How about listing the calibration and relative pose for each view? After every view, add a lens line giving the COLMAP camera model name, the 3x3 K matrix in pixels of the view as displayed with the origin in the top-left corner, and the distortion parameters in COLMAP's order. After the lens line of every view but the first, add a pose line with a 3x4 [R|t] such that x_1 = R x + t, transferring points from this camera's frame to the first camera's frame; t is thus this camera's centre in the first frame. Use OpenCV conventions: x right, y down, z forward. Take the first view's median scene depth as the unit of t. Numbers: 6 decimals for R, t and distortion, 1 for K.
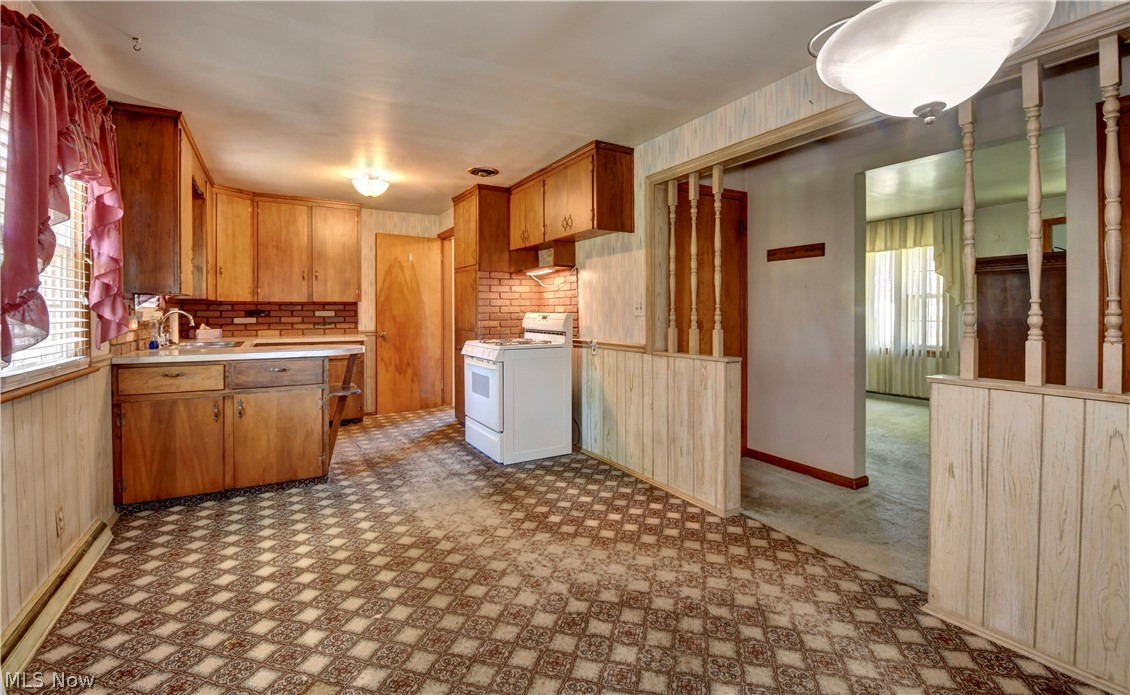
lens RADIAL K [[492.5, 0, 568.3], [0, 492.5, 315.4], [0, 0, 1]] dist [-0.014450, -0.002295]
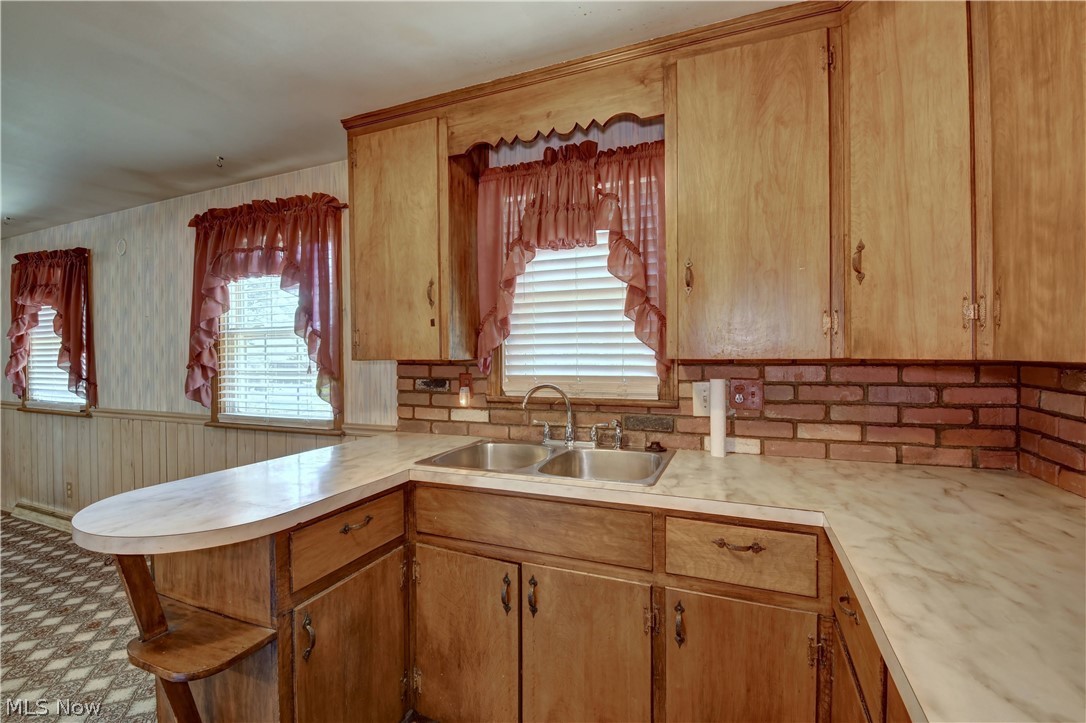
lens RADIAL K [[473.5, 0, 543.7], [0, 473.5, 361.1], [0, 0, 1]] dist [0.001974, -0.013919]
pose [[-0.796576, 0.013585, -0.604385, -0.484734], [0.004228, 0.999848, 0.016901, -0.044984], [0.604523, 0.010907, -0.796513, 1.443011]]
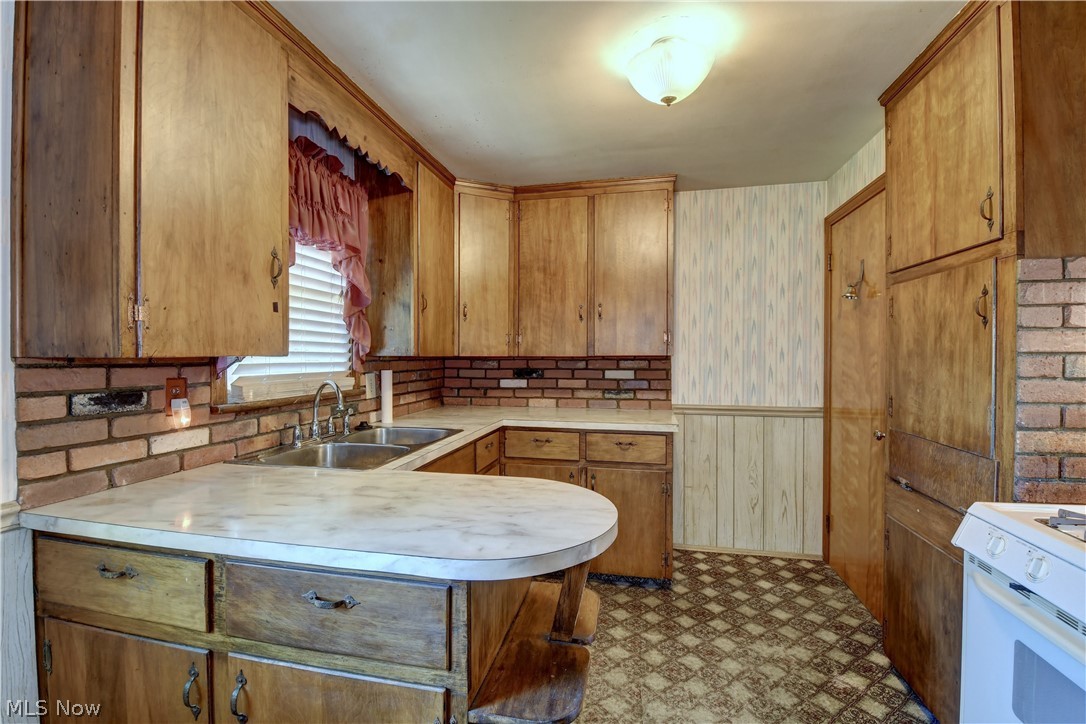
lens RADIAL K [[473.5, 0, 547.9], [0, 473.5, 360.1], [0, 0, 1]] dist [0.001974, -0.013919]
pose [[0.741975, 0.008768, -0.670370, -0.258752], [-0.005879, 0.999961, 0.006572, -0.038749], [0.670402, -0.000935, 0.741998, 0.778605]]
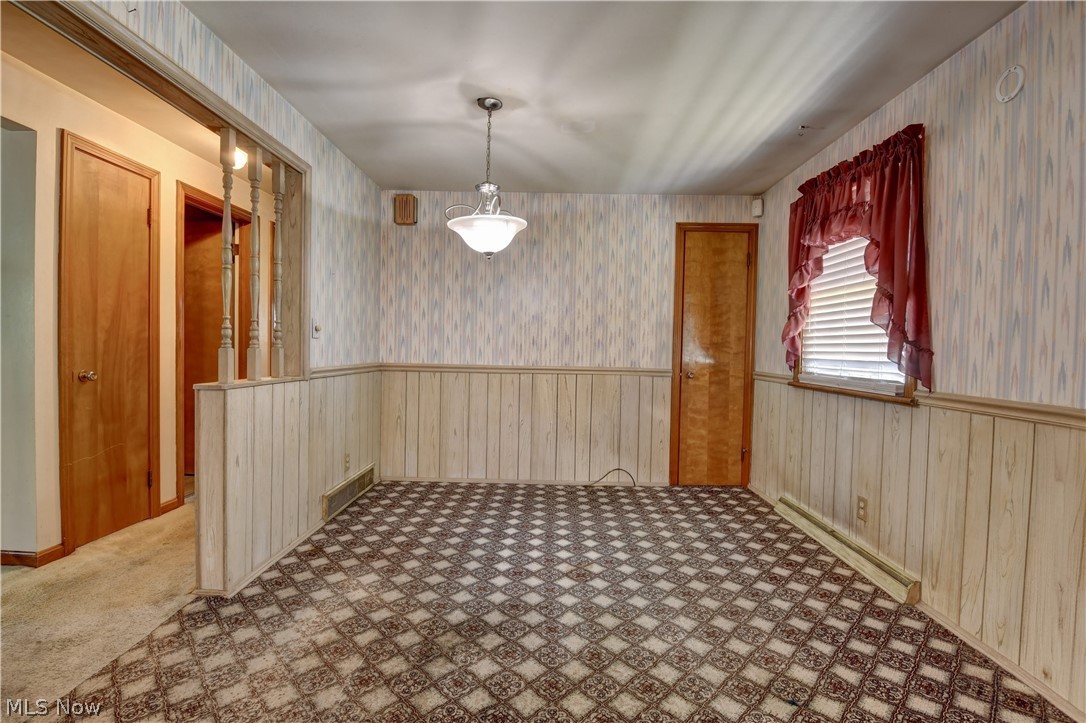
lens RADIAL K [[473.5, 0, 546.4], [0, 473.5, 356.5], [0, 0, 1]] dist [0.001974, -0.013919]
pose [[-0.854793, -0.025097, 0.518362, -0.226840], [-0.014396, 0.999592, 0.024657, 0.014868], [-0.518769, 0.013615, -0.854806, 0.835754]]
